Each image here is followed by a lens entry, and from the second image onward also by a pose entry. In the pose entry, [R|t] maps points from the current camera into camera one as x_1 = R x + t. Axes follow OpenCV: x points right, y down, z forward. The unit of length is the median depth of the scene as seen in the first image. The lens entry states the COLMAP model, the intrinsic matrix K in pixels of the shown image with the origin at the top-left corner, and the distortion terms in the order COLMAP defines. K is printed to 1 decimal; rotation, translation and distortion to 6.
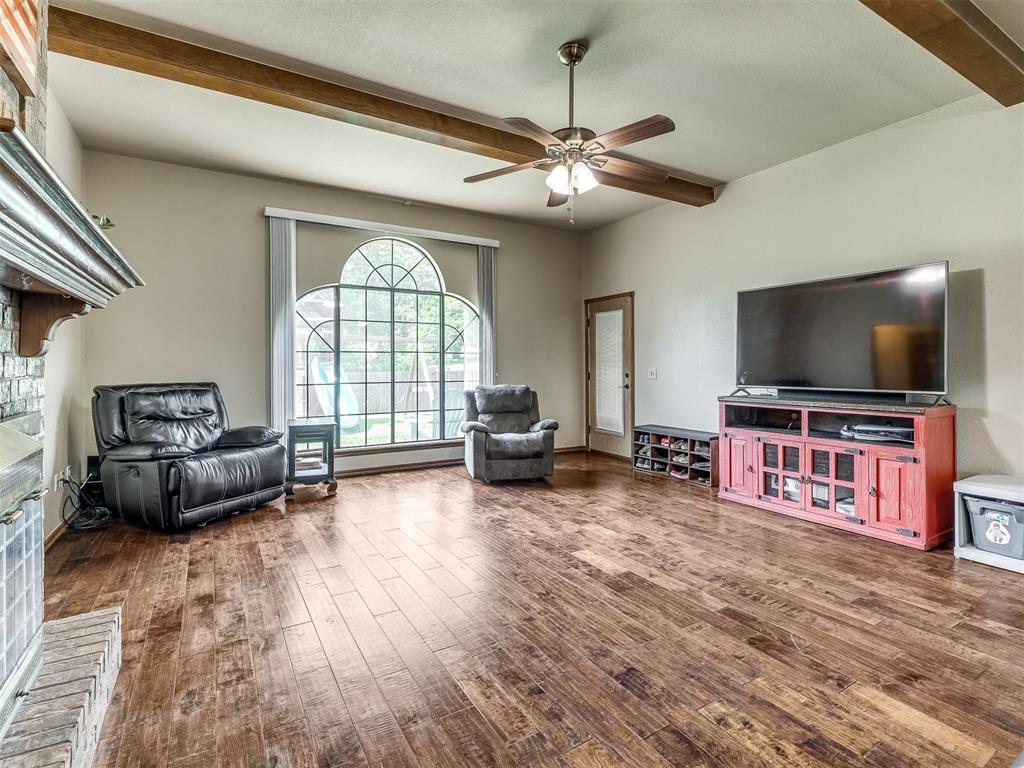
lens RADIAL K [[504.1, 0, 523.4], [0, 504.1, 364.7], [0, 0, 1]] dist [0.003861, -0.004030]
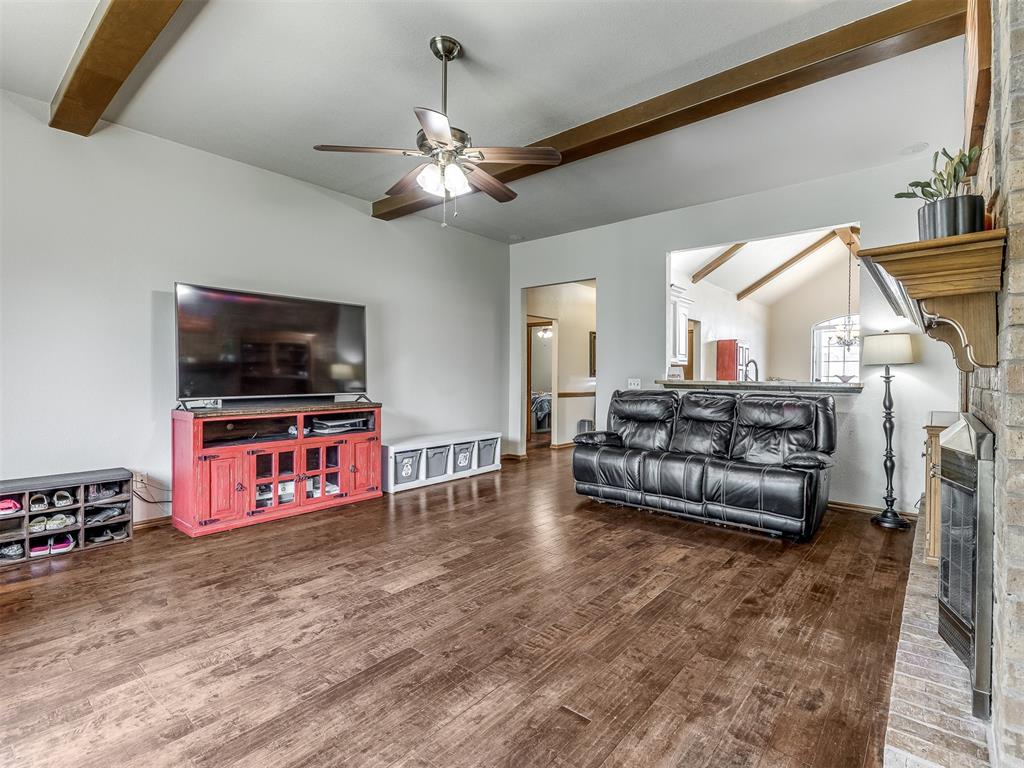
lens RADIAL K [[485.4, 0, 549.6], [0, 485.4, 384.2], [0, 0, 1]] dist [0.009995, -0.005237]
pose [[-0.339968, -0.021957, 0.940181, -0.723825], [-0.009459, 0.999757, 0.019928, -0.007686], [-0.940389, -0.002118, -0.340093, 0.953732]]
